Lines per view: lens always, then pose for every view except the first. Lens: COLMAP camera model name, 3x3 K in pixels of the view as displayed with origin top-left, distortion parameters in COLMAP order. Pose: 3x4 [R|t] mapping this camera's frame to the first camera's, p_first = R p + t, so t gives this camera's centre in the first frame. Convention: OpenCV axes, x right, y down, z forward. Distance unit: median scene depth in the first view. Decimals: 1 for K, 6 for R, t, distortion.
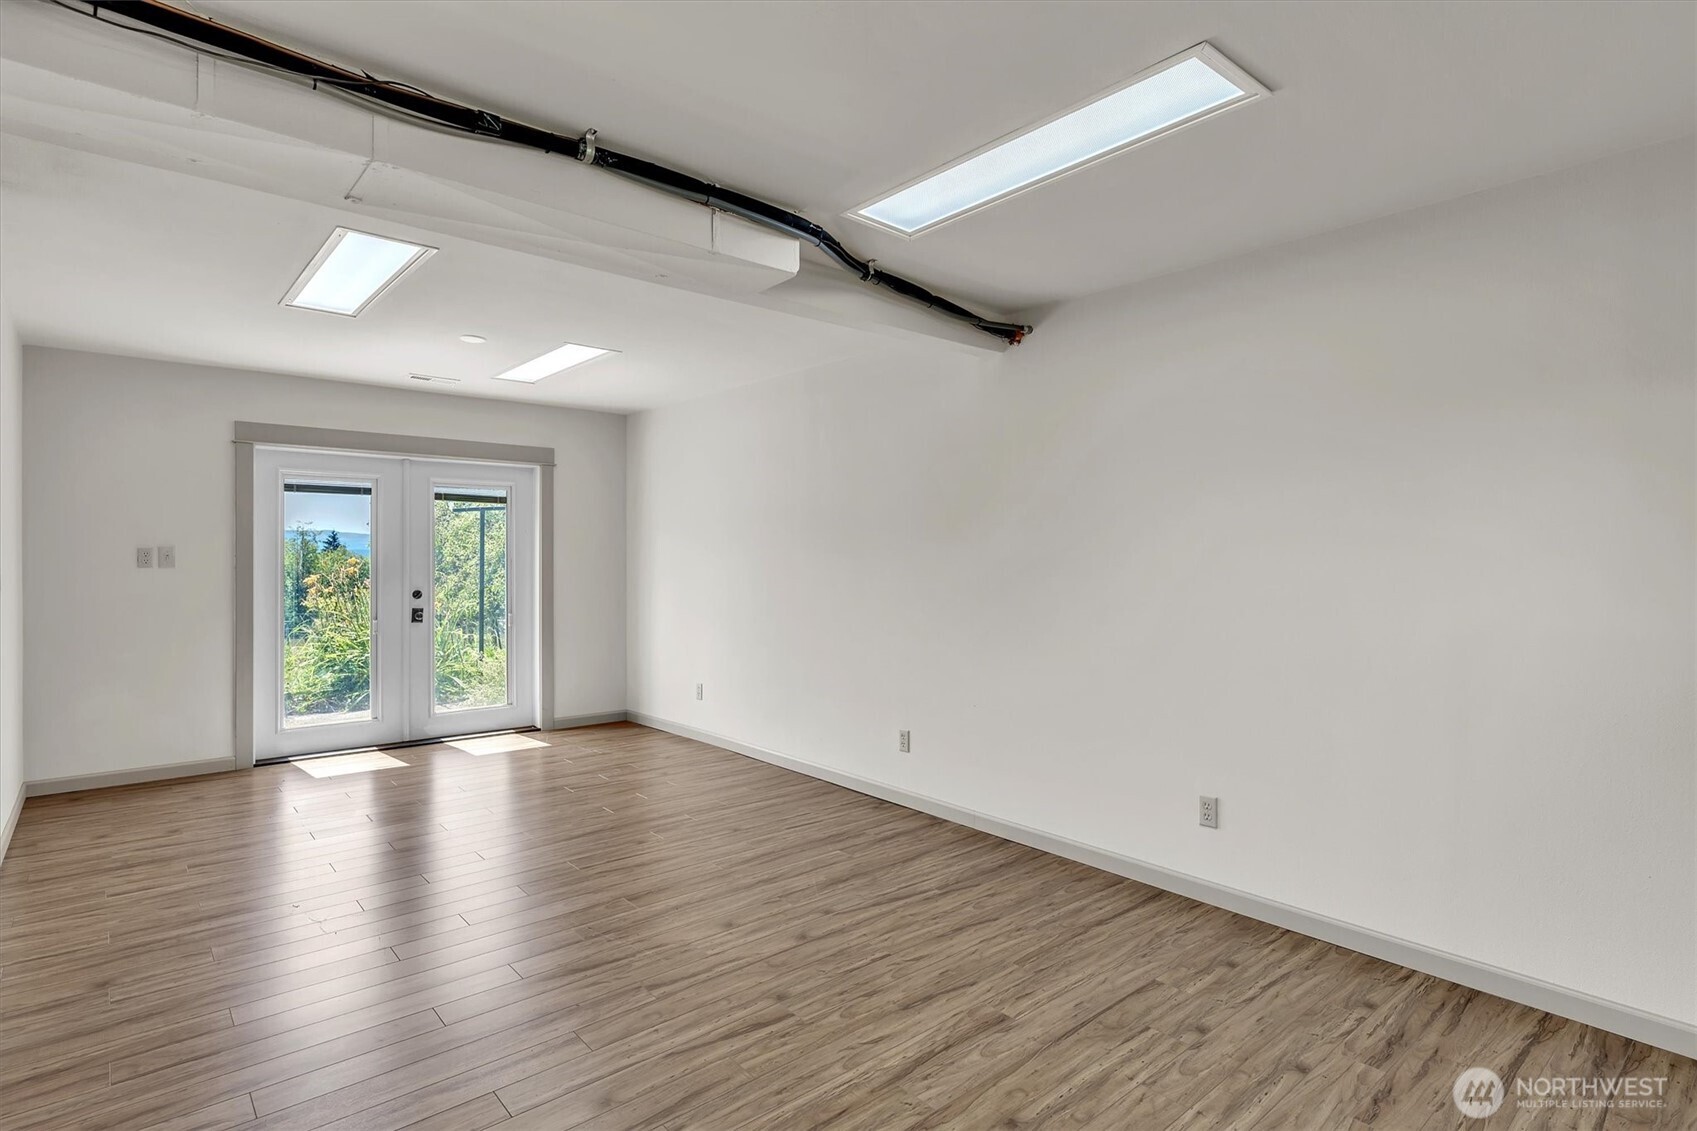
lens RADIAL K [[872.8, 0, 852.8], [0, 872.8, 563.6], [0, 0, 1]] dist [0.003947, 0.000214]
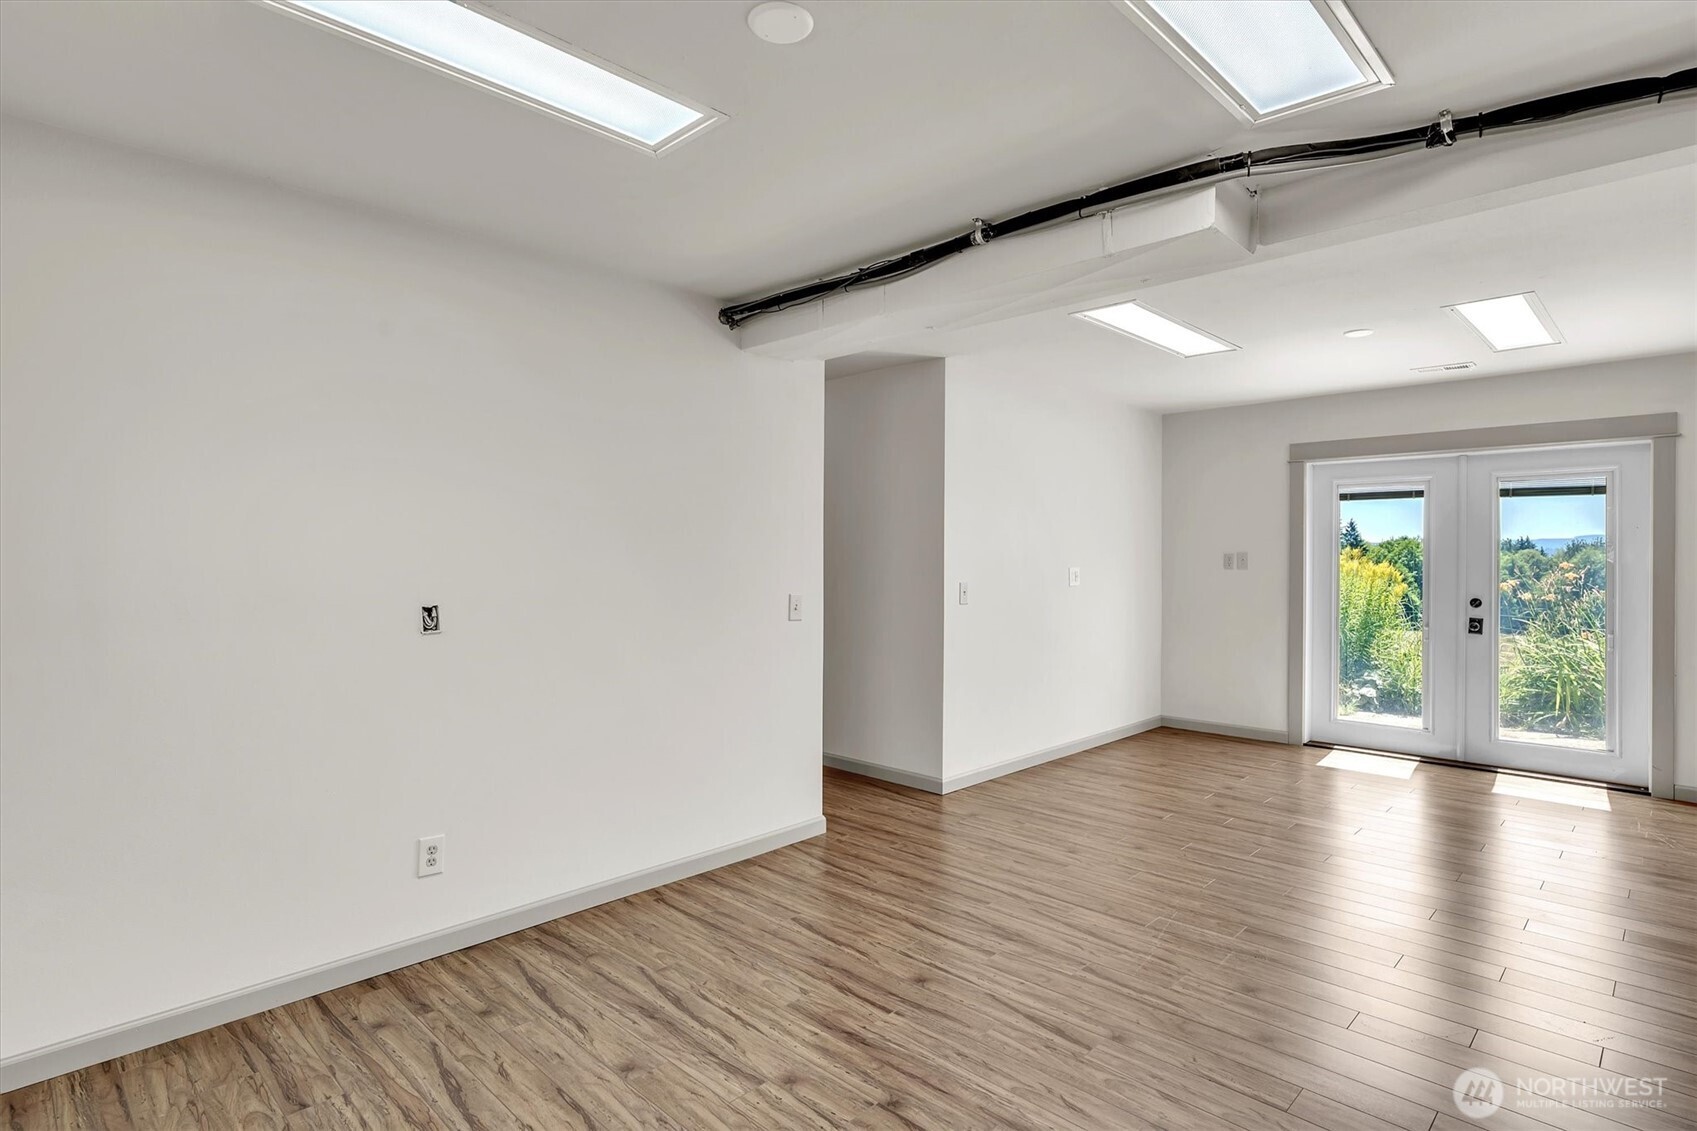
lens RADIAL K [[872.8, 0, 845.1], [0, 872.8, 562.2], [0, 0, 1]] dist [0.003947, 0.000214]
pose [[0.080163, 0.004088, -0.996773, 0.445603], [-0.009447, 0.999950, 0.003342, -0.004693], [0.996737, 0.009148, 0.080198, 0.345263]]
